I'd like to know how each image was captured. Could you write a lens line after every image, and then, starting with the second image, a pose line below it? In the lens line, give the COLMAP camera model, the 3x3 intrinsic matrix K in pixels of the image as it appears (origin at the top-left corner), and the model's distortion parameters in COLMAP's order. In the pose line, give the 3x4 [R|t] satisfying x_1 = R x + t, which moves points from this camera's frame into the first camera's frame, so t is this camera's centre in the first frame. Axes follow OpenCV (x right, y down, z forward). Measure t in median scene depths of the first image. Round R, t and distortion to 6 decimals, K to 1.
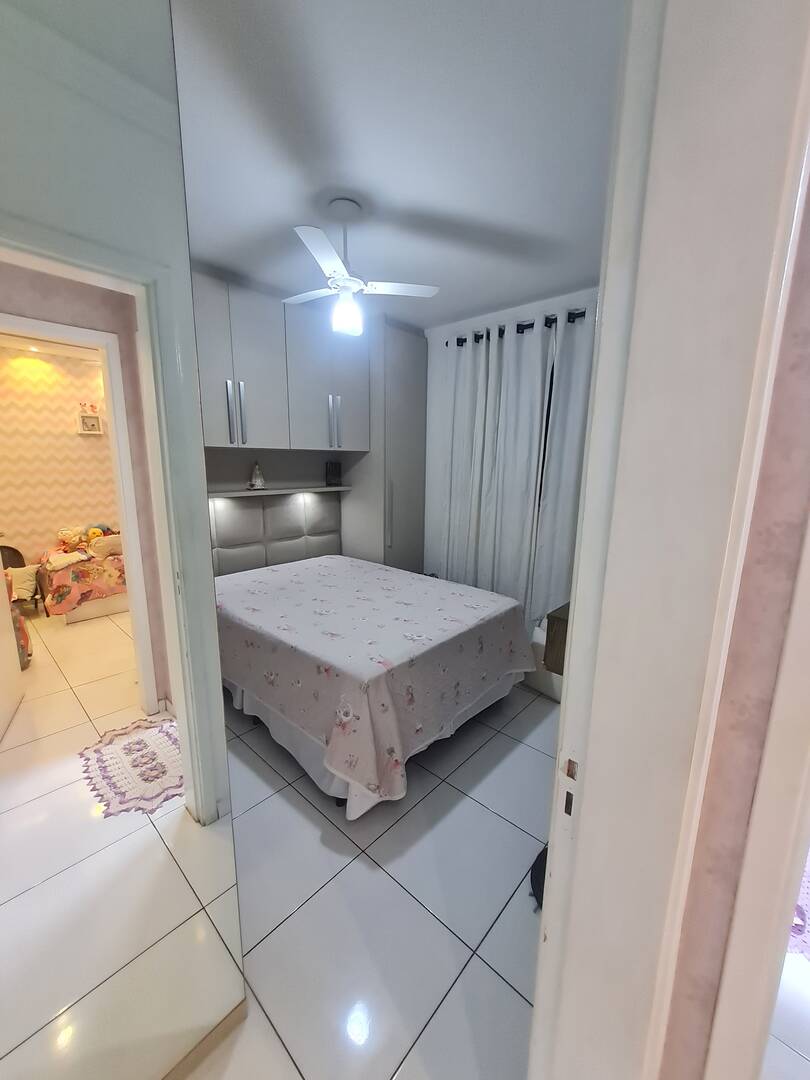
lens RADIAL K [[425.4, 0, 406.5], [0, 425.4, 543.7], [0, 0, 1]] dist [0.000510, -0.000035]
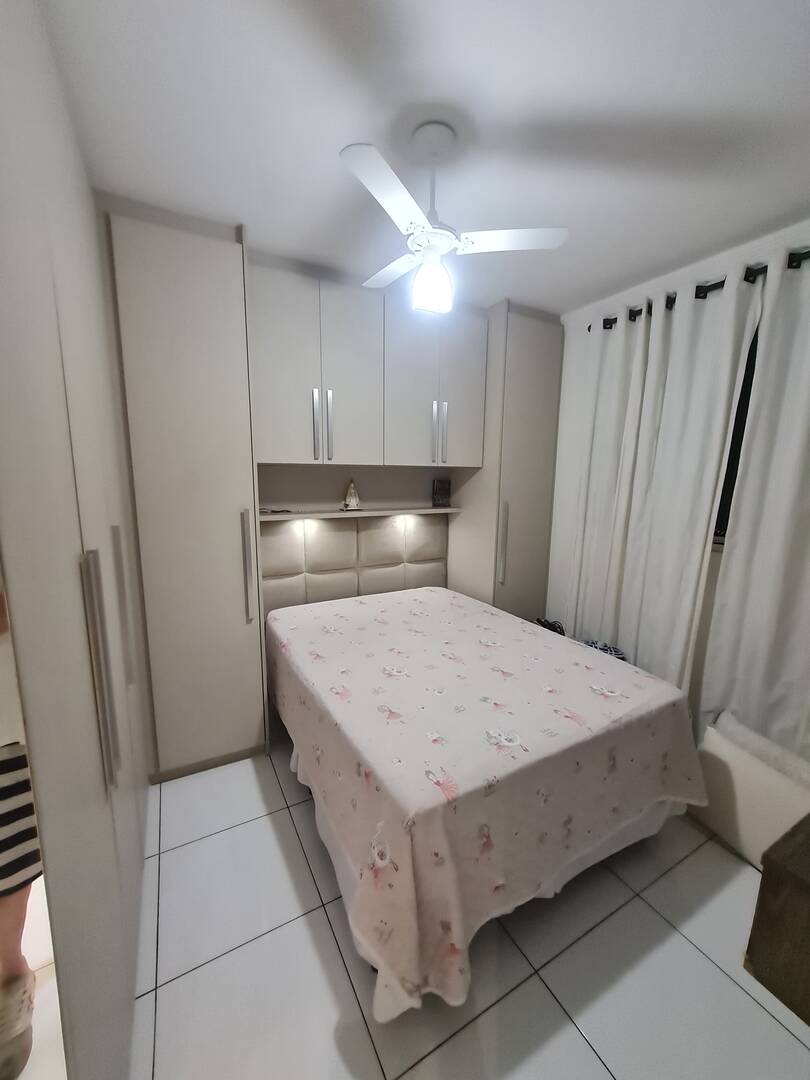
lens RADIAL K [[425.4, 0, 406.5], [0, 425.4, 543.7], [0, 0, 1]] dist [0.000510, -0.000035]
pose [[0.948139, 0.050293, -0.313853, 0.048257], [-0.060874, 0.997857, -0.023998, -0.045893], [0.311973, 0.041859, 0.949168, 0.202205]]
